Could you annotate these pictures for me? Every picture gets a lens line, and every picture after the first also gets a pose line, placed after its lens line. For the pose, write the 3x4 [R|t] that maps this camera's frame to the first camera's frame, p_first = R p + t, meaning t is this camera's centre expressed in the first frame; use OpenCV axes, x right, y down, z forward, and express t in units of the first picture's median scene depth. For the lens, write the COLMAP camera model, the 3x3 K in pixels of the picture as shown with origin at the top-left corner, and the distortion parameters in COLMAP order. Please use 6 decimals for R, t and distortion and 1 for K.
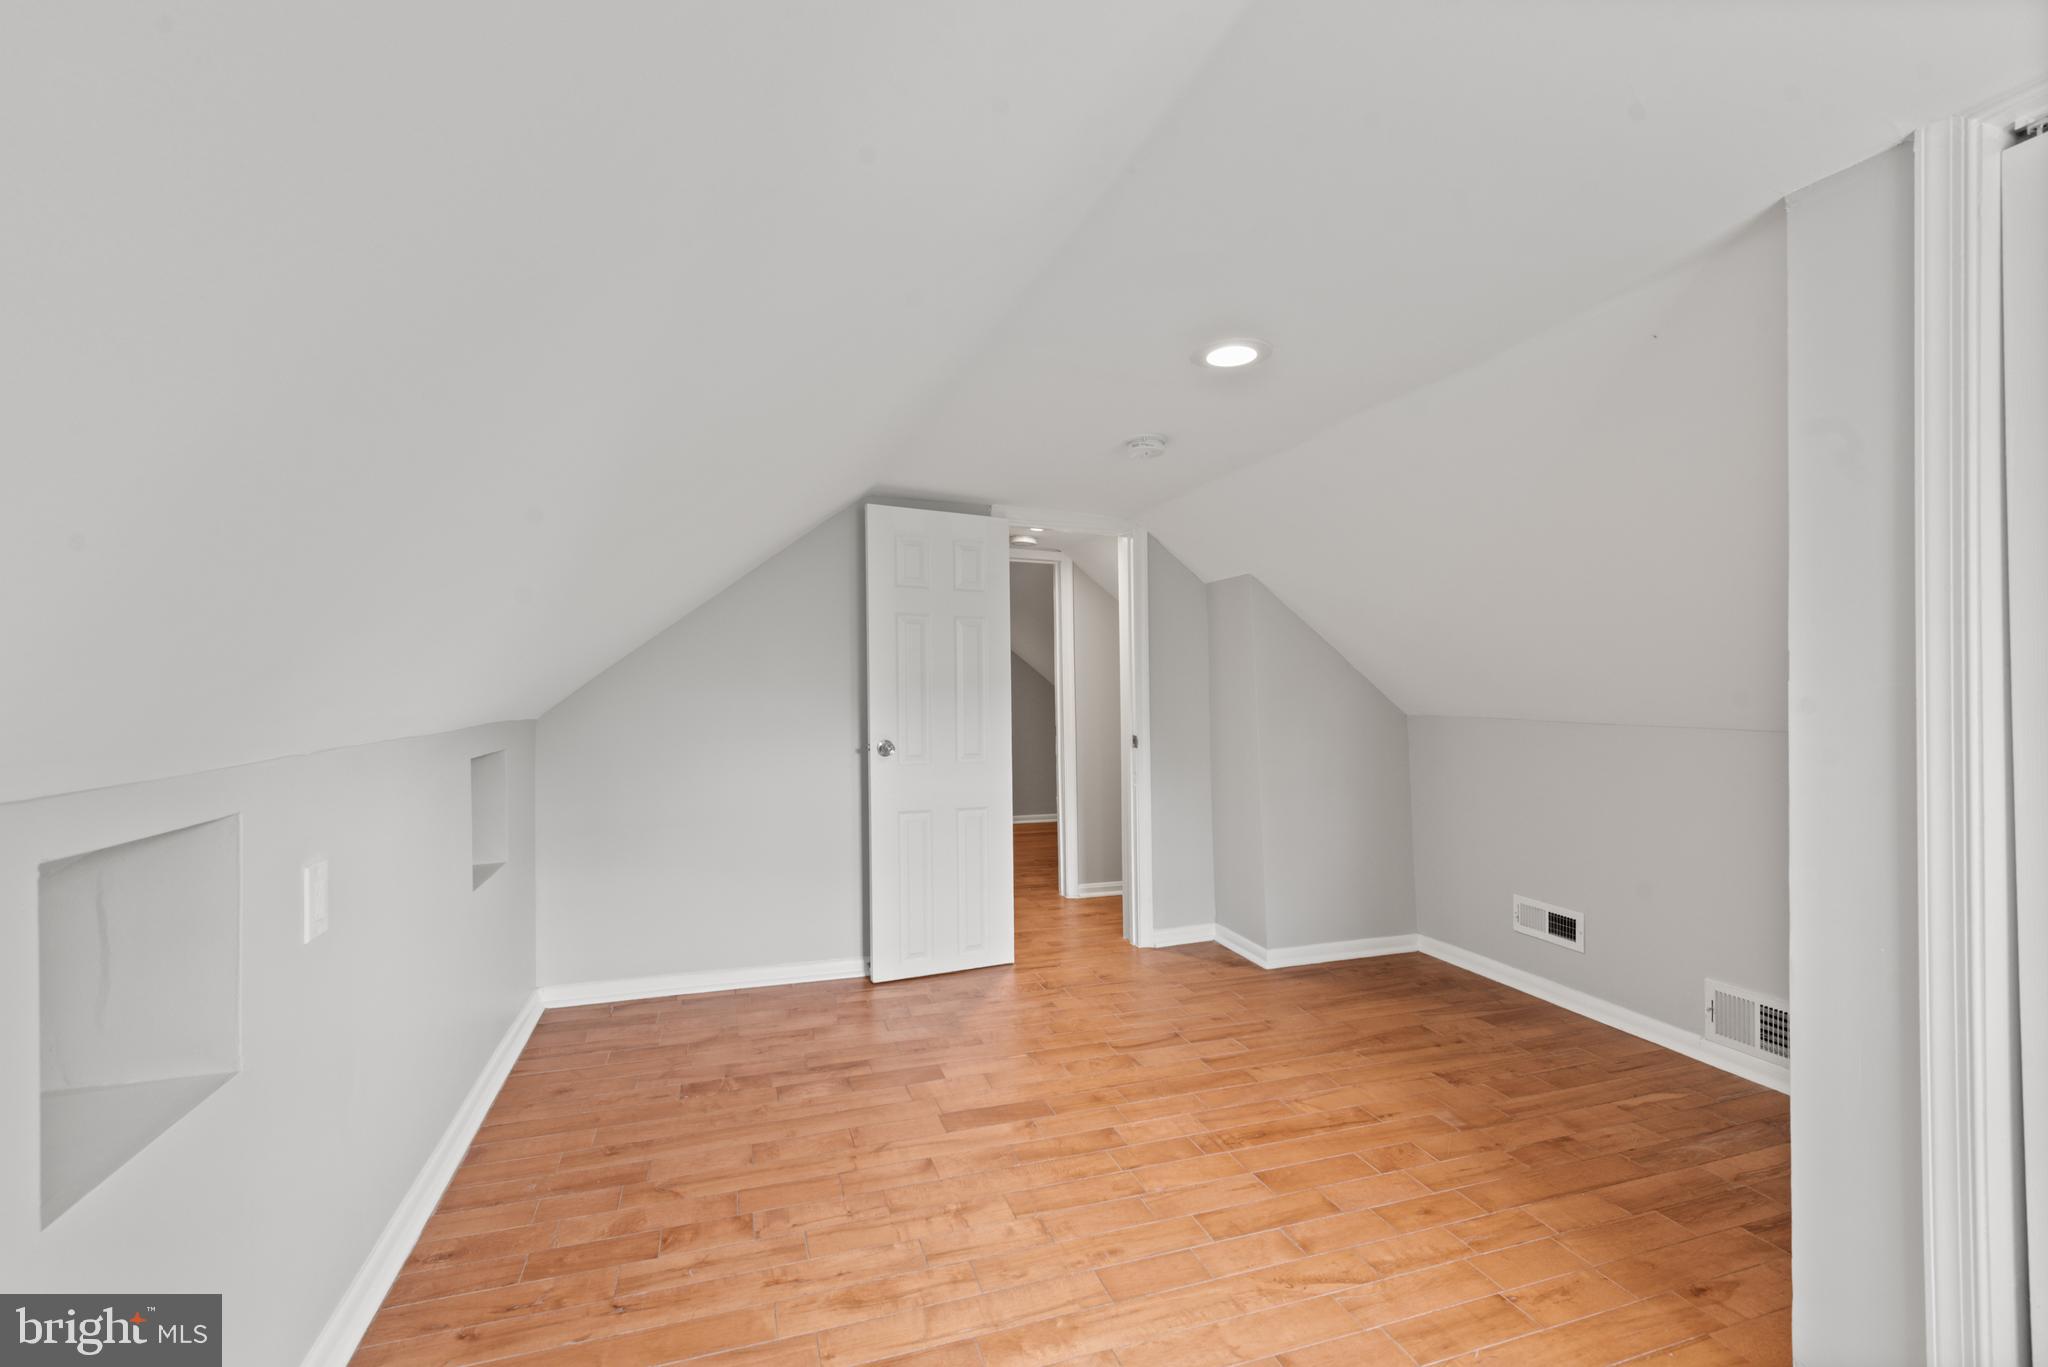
lens RADIAL K [[861.4, 0, 1031.7], [0, 861.4, 690.7], [0, 0, 1]] dist [0.014913, -0.003462]
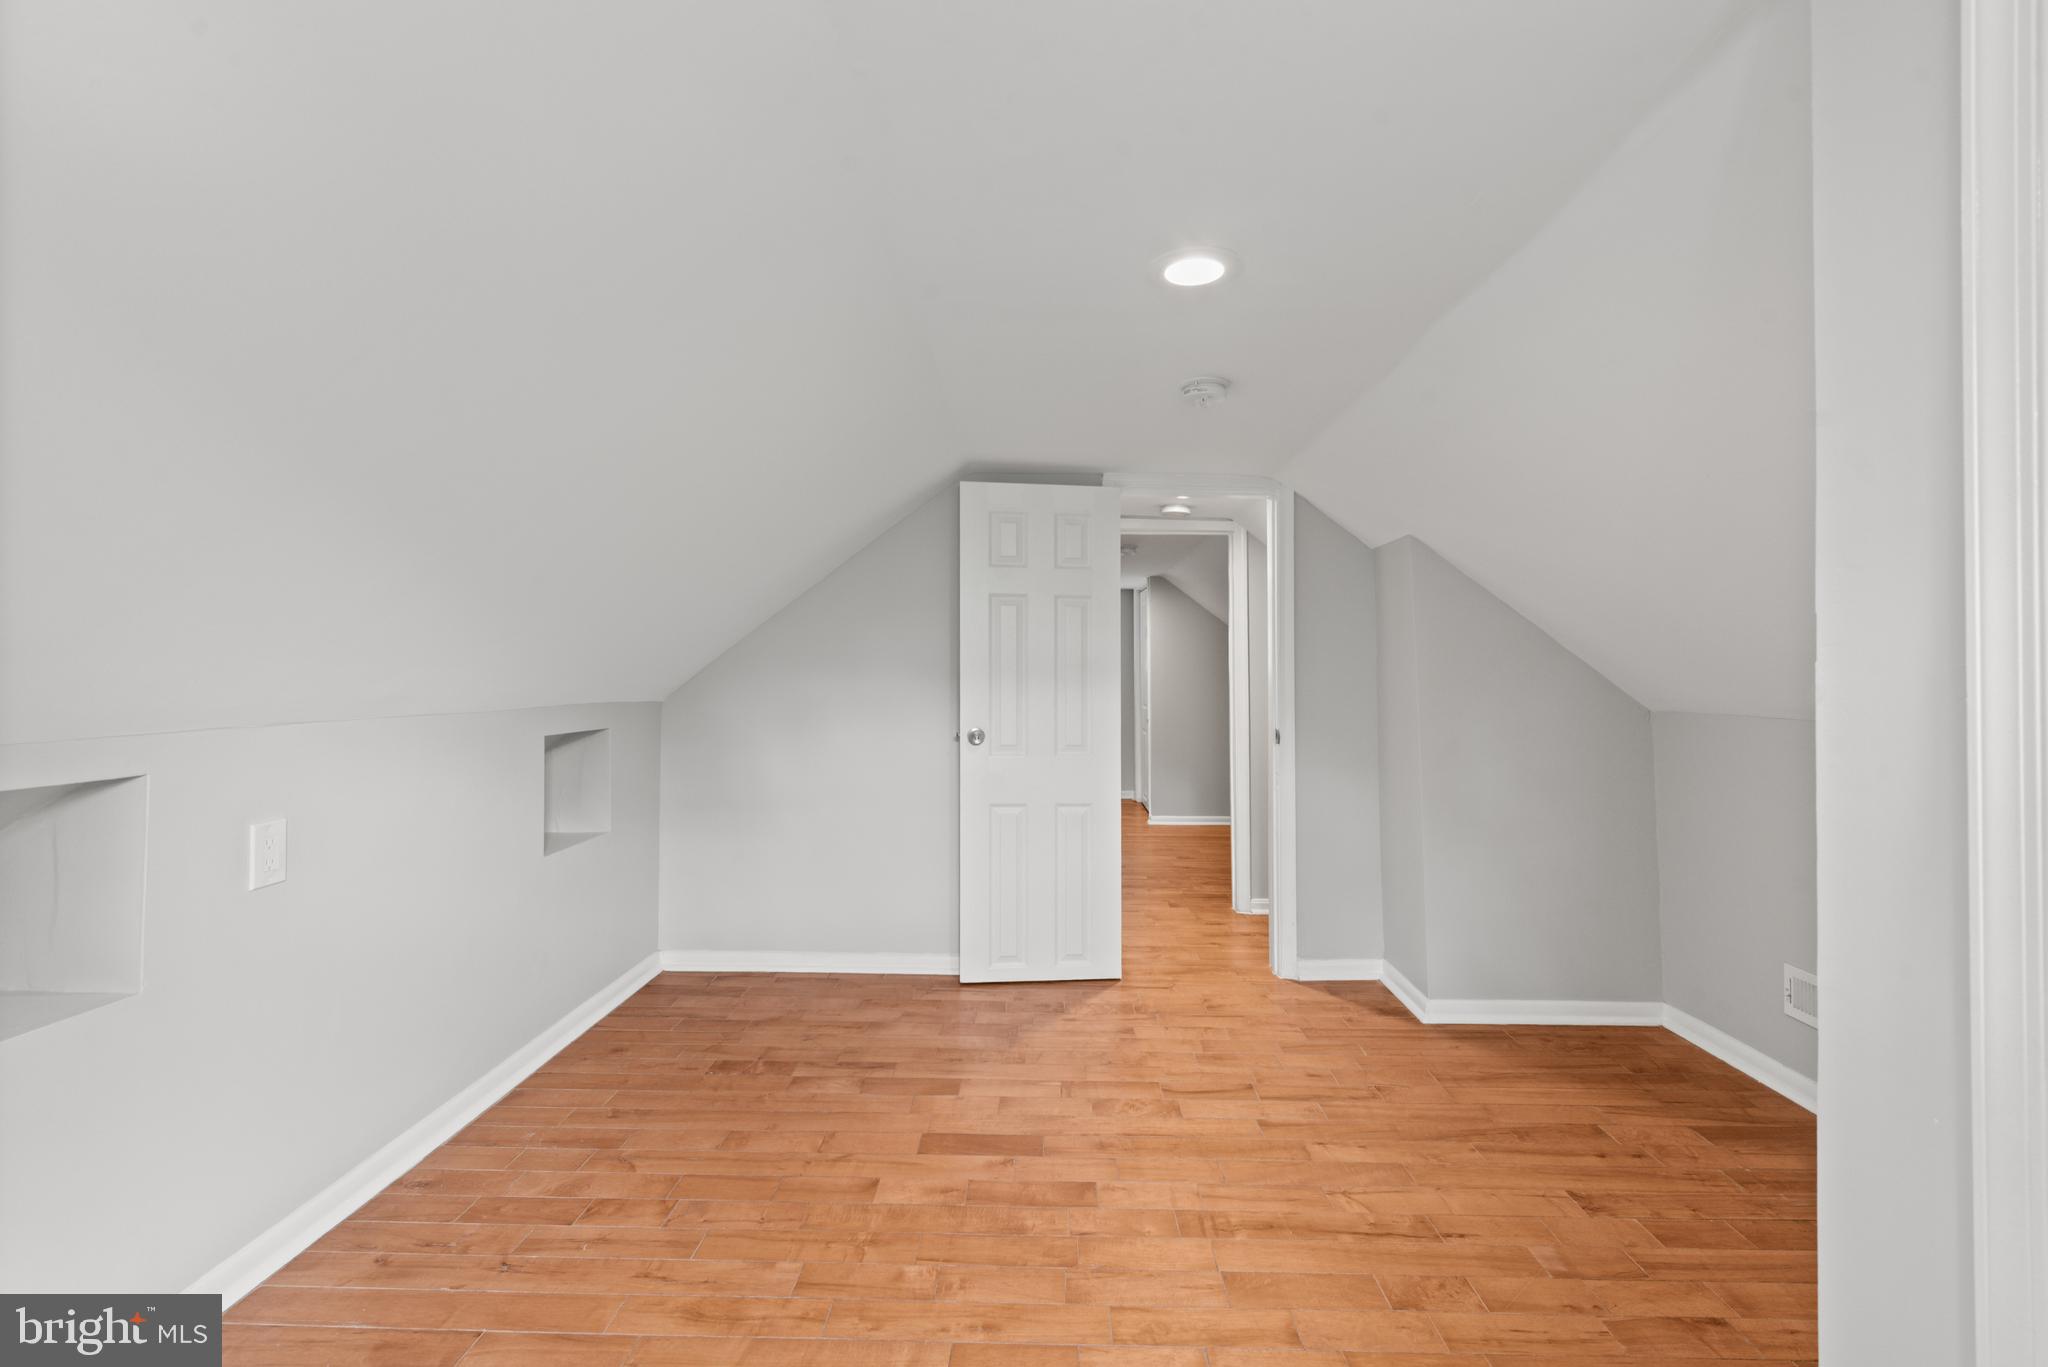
lens RADIAL K [[906.1, 0, 1021.8], [0, 906.1, 663.6], [0, 0, 1]] dist [0.015170, -0.005043]
pose [[0.943307, -0.000812, -0.331920, 0.274689], [-0.004374, 0.999880, -0.014877, 0.001788], [0.331892, 0.015485, 0.943190, 0.094933]]
